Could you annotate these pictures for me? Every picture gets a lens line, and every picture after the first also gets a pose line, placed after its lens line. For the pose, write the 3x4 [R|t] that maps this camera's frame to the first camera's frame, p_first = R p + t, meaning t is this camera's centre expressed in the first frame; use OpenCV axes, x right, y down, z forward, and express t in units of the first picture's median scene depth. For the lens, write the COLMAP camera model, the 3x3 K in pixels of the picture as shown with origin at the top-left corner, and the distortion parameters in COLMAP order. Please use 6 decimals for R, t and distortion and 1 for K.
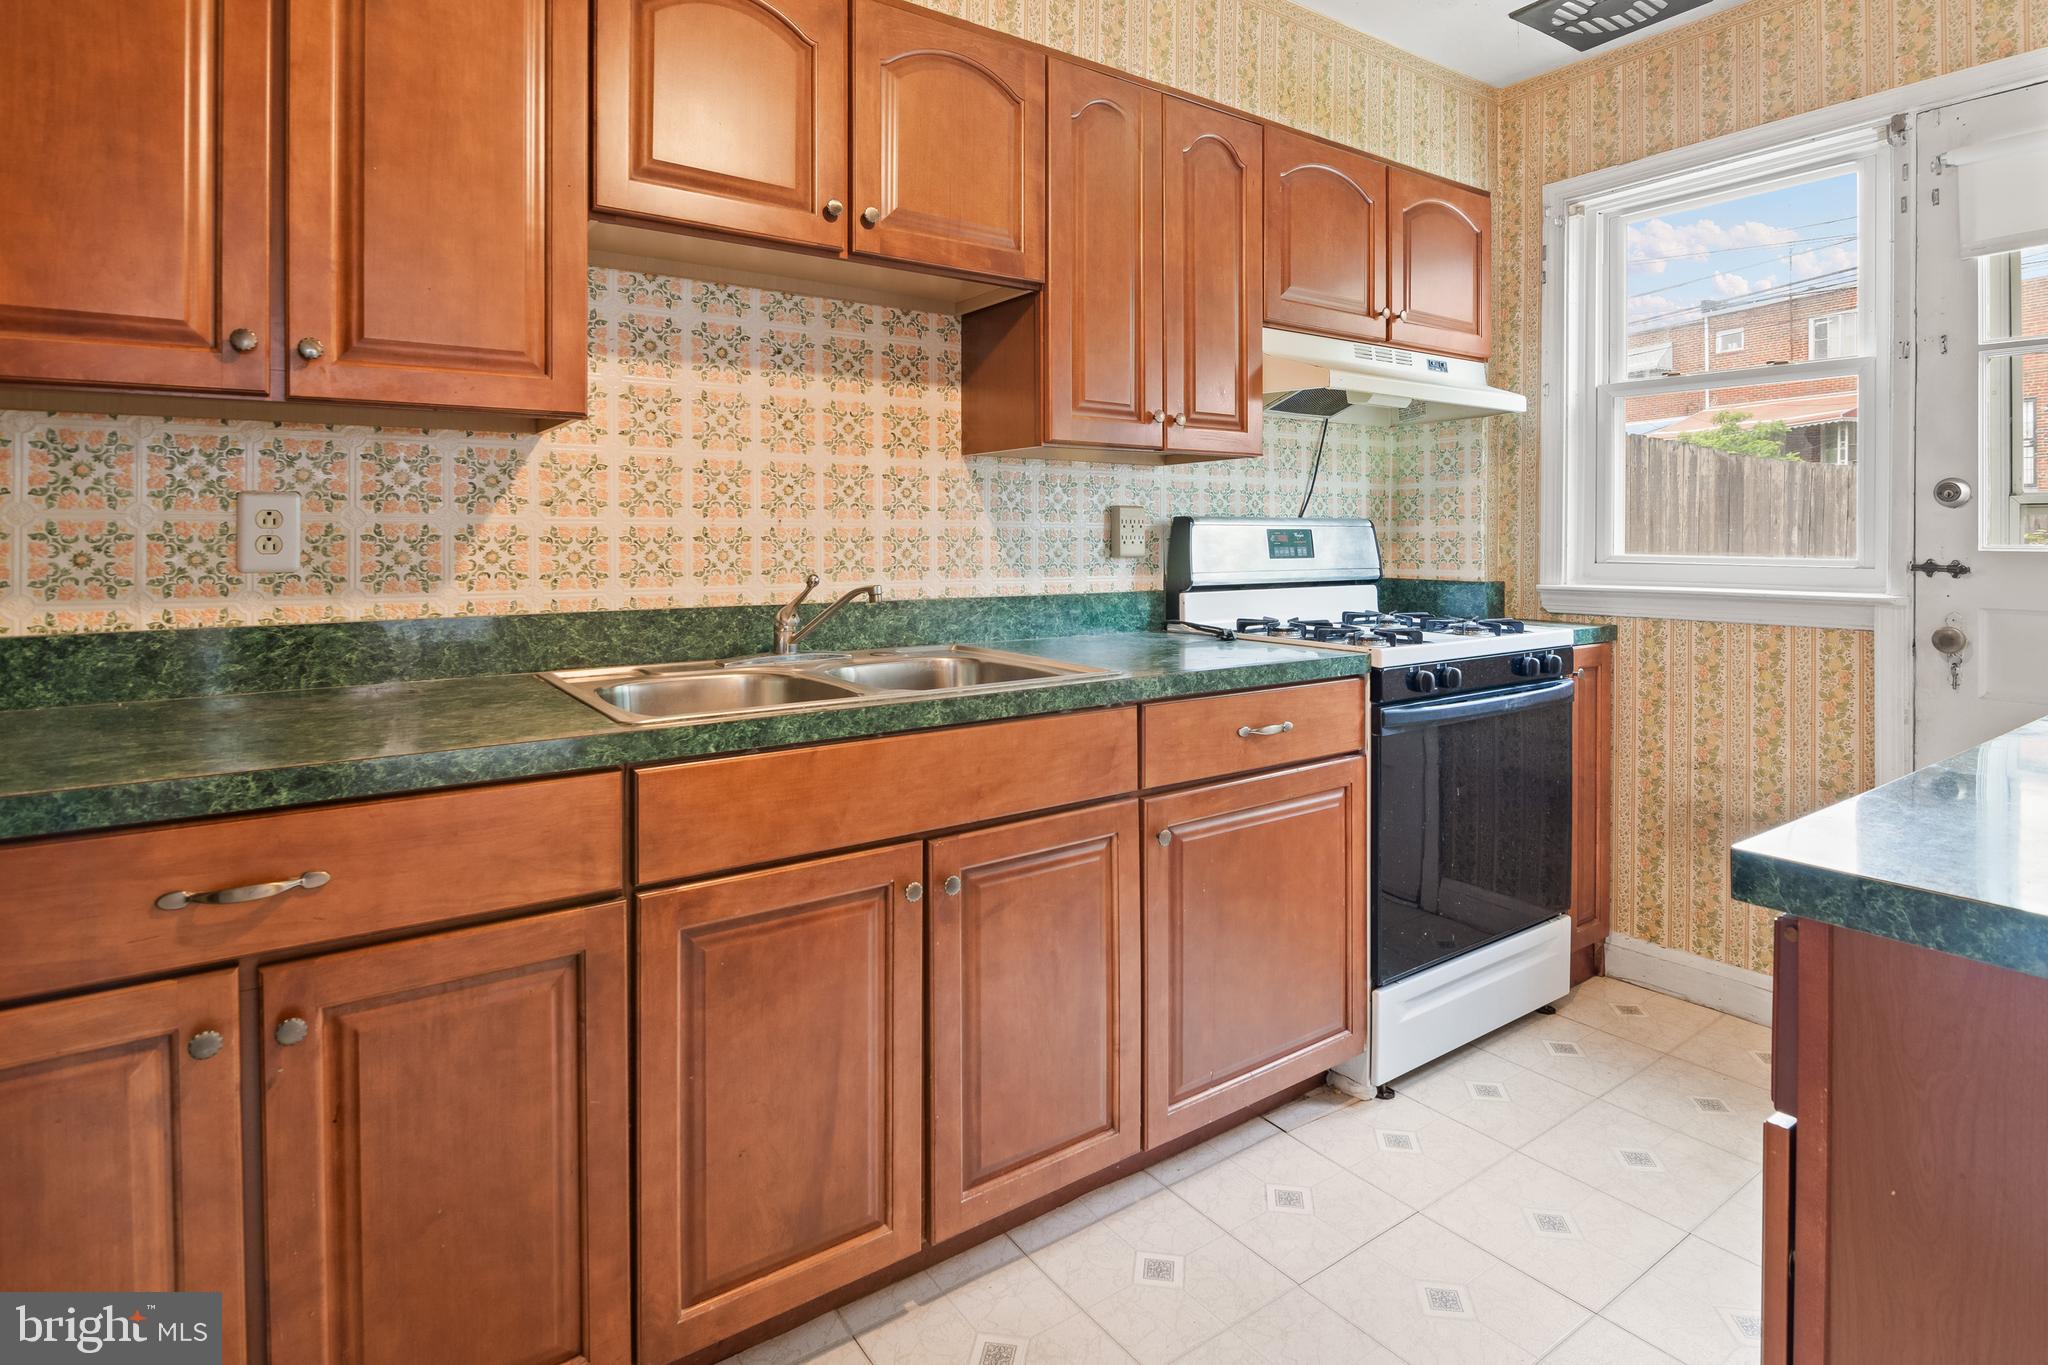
lens RADIAL K [[1082.1, 0, 1035.0], [0, 1082.1, 523.8], [0, 0, 1]] dist [-0.003237, -0.001423]
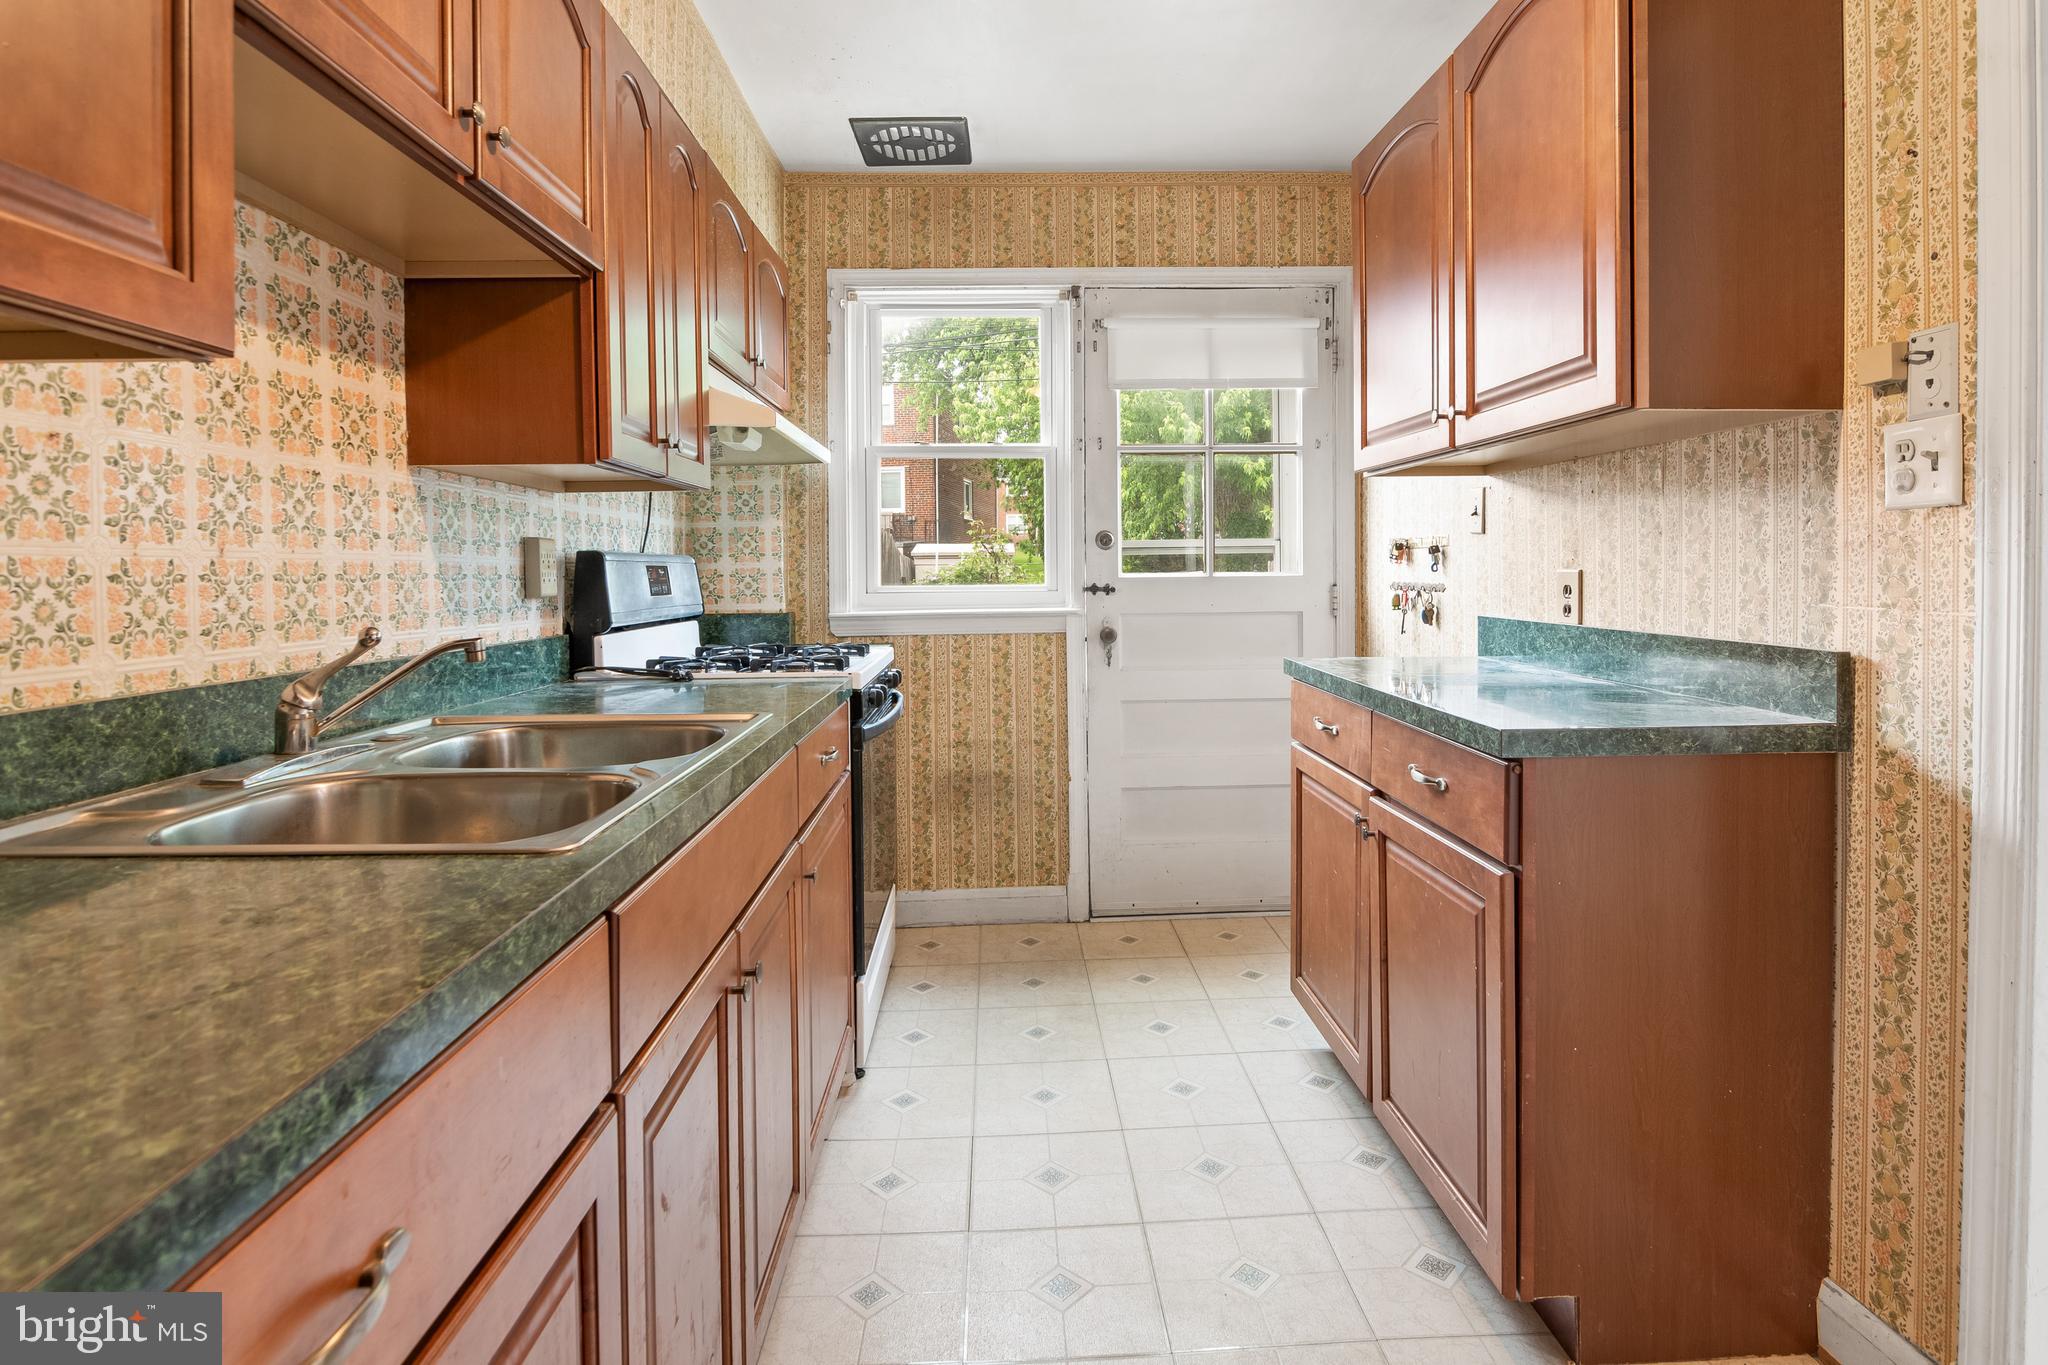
lens RADIAL K [[1059.4, 0, 1031.4], [0, 1059.4, 573.7], [0, 0, 1]] dist [-0.001364, -0.006643]
pose [[0.546186, -0.008274, 0.837623, -0.429134], [0.003253, 0.999965, 0.007756, 0.006934], [-0.837658, -0.001511, 0.546194, 0.231127]]
